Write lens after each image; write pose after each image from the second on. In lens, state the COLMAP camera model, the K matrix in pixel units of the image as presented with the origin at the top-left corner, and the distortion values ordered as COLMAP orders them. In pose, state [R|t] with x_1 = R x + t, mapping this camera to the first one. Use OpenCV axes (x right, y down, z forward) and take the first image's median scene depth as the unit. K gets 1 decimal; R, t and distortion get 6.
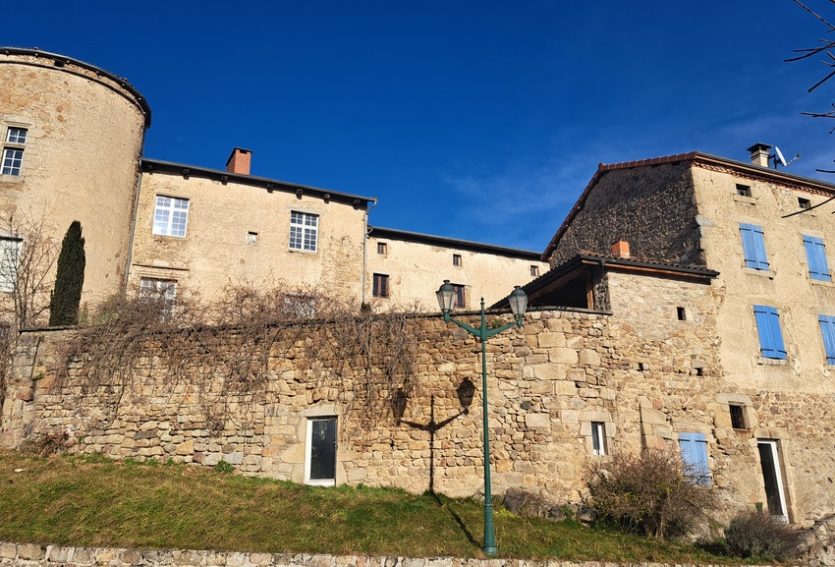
lens RADIAL K [[708.2, 0, 419.9], [0, 708.2, 273.4], [0, 0, 1]] dist [0.102140, -0.111608]
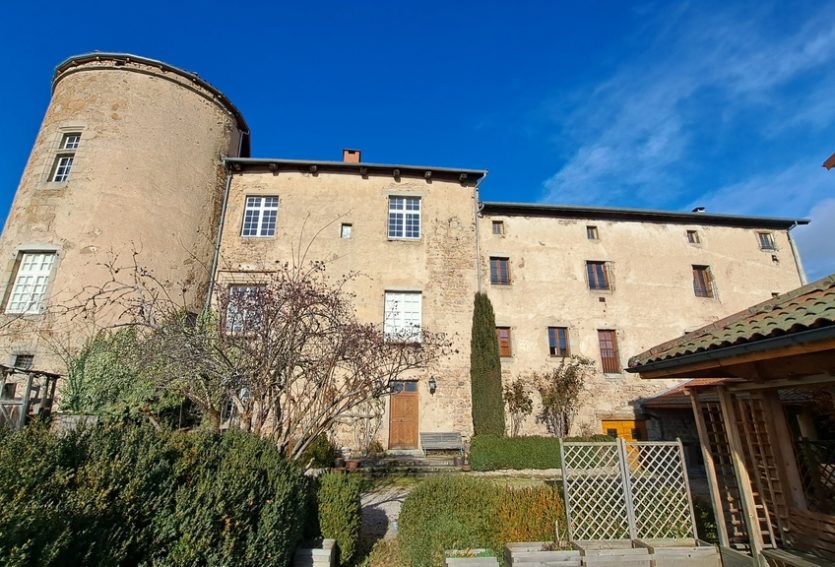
lens RADIAL K [[395.1, 0, 417.5], [0, 395.1, 283.5], [0, 0, 1]] dist [-0.018629, -0.000236]
pose [[0.946485, -0.085482, -0.311221, -0.005914], [0.091517, 0.995792, 0.004808, 0.036559], [0.309500, -0.033032, 0.950325, 0.905672]]
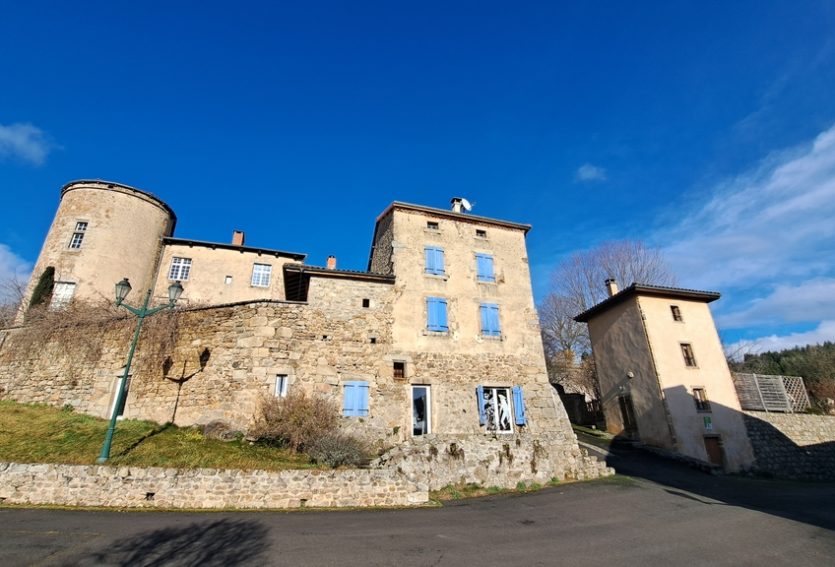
lens RADIAL K [[395.1, 0, 417.5], [0, 395.1, 283.5], [0, 0, 1]] dist [-0.018629, -0.000236]
pose [[0.995773, -0.043429, -0.080933, 0.480593], [0.038038, 0.997028, -0.067001, 0.066183], [0.083602, 0.063639, 0.994465, 0.152786]]
